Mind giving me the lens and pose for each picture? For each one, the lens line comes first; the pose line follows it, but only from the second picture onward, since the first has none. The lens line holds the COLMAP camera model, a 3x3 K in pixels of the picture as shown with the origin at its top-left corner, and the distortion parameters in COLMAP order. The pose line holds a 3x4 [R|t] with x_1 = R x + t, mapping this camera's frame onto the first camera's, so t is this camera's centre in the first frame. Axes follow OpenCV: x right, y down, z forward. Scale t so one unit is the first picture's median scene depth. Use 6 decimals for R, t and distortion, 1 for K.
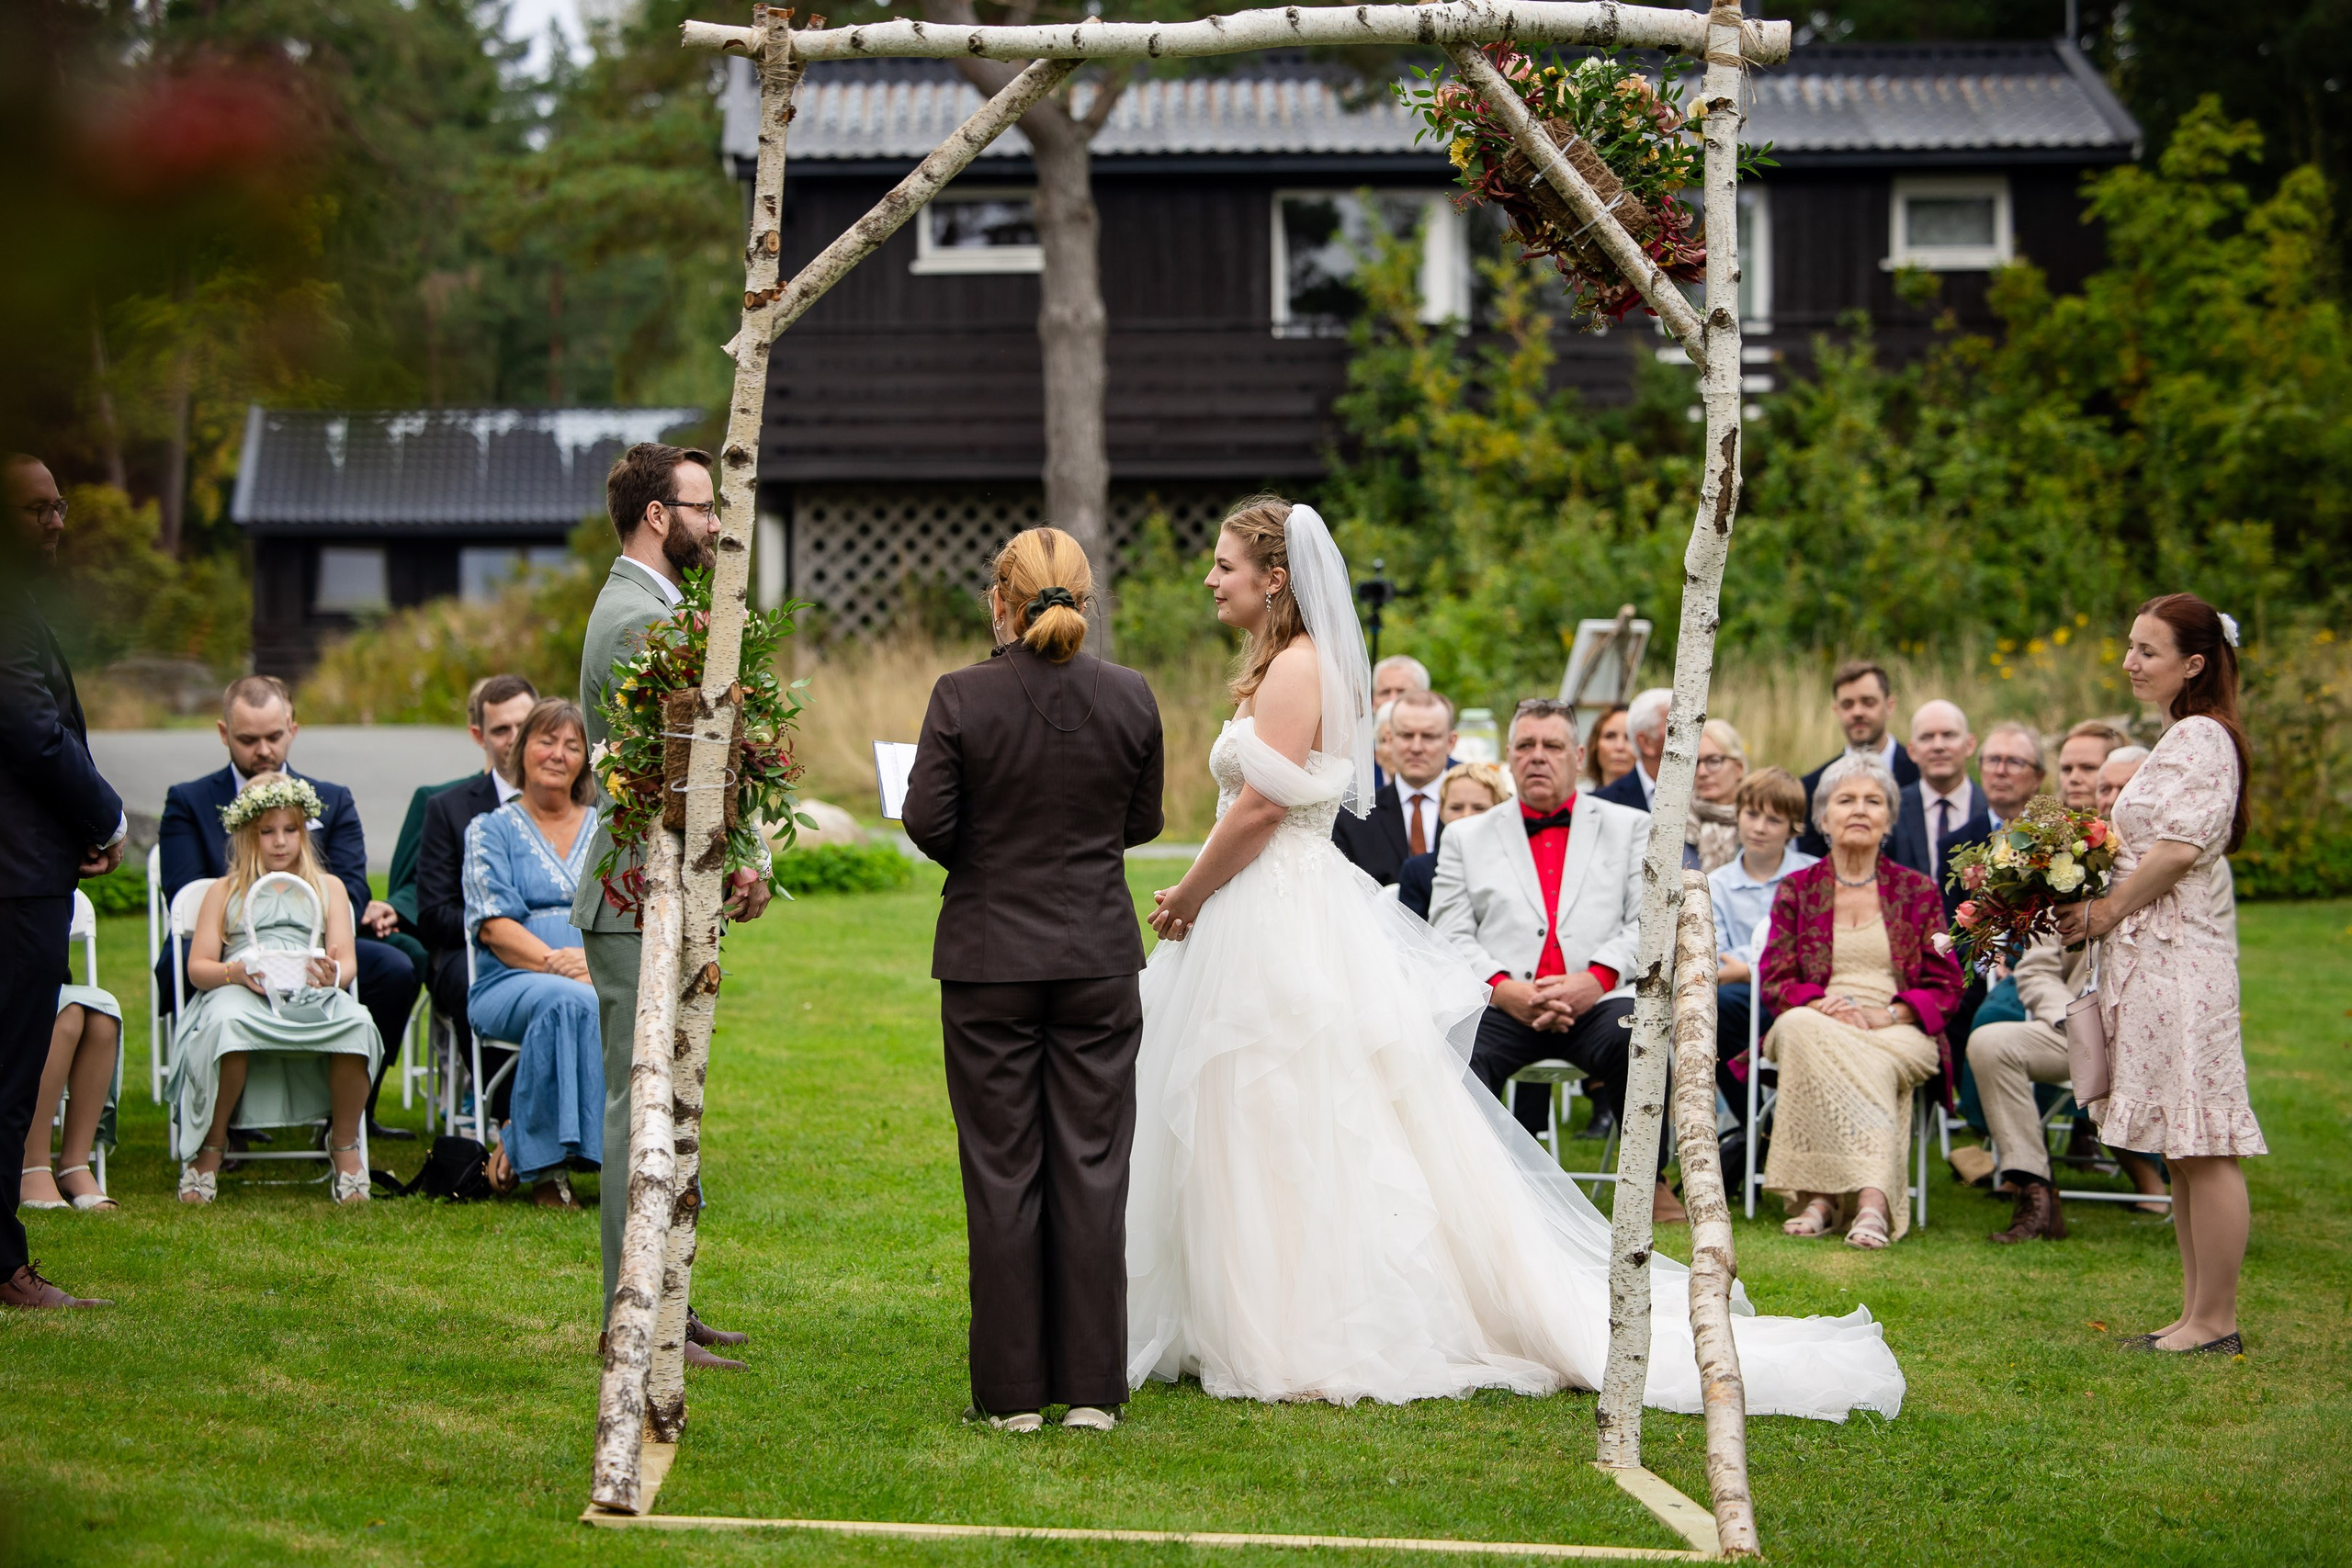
lens RADIAL K [[6976.9, 0, 1176.0], [0, 6976.9, 784.0], [0, 0, 1]] dist [0.053524, 3.149814]
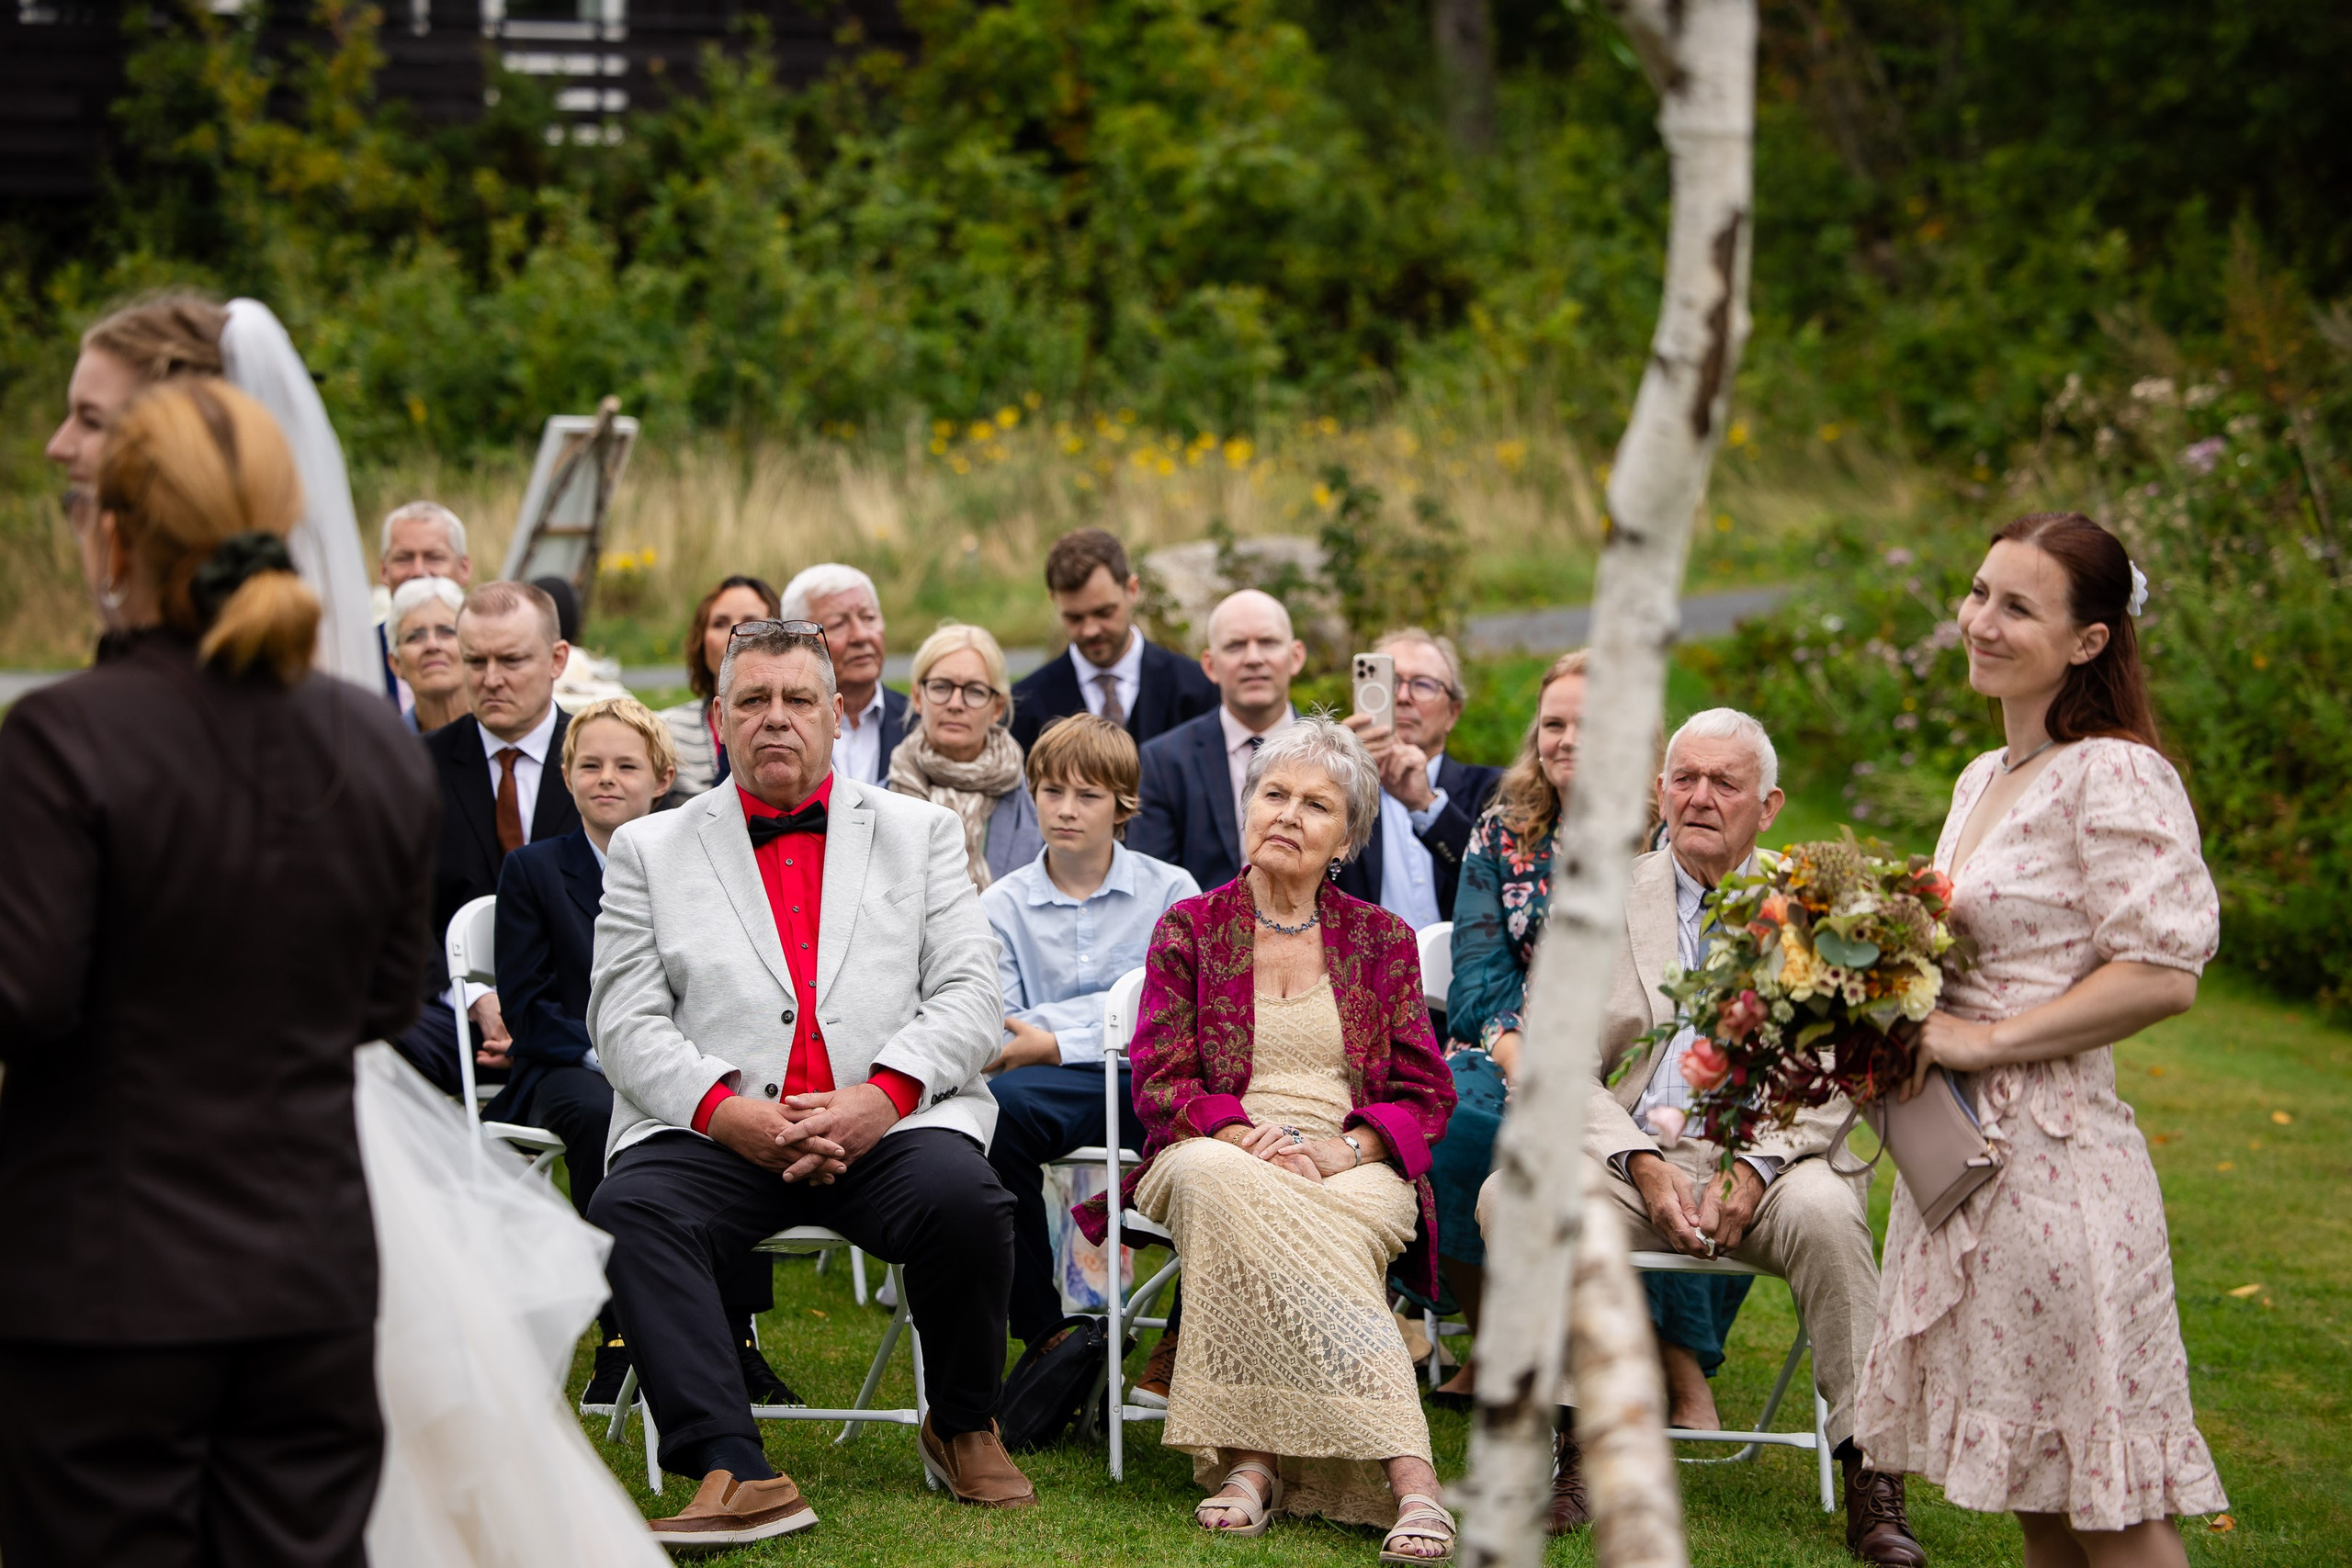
lens RADIAL K [[6976.9, 0, 1176.0], [0, 6976.9, 784.0], [0, 0, 1]] dist [0.053524, 3.149814]
pose [[0.980766, 0.010021, 0.194930, -0.014525], [-0.017838, 0.999104, 0.038389, -0.009986], [-0.194370, -0.041128, 0.980066, 0.184001]]
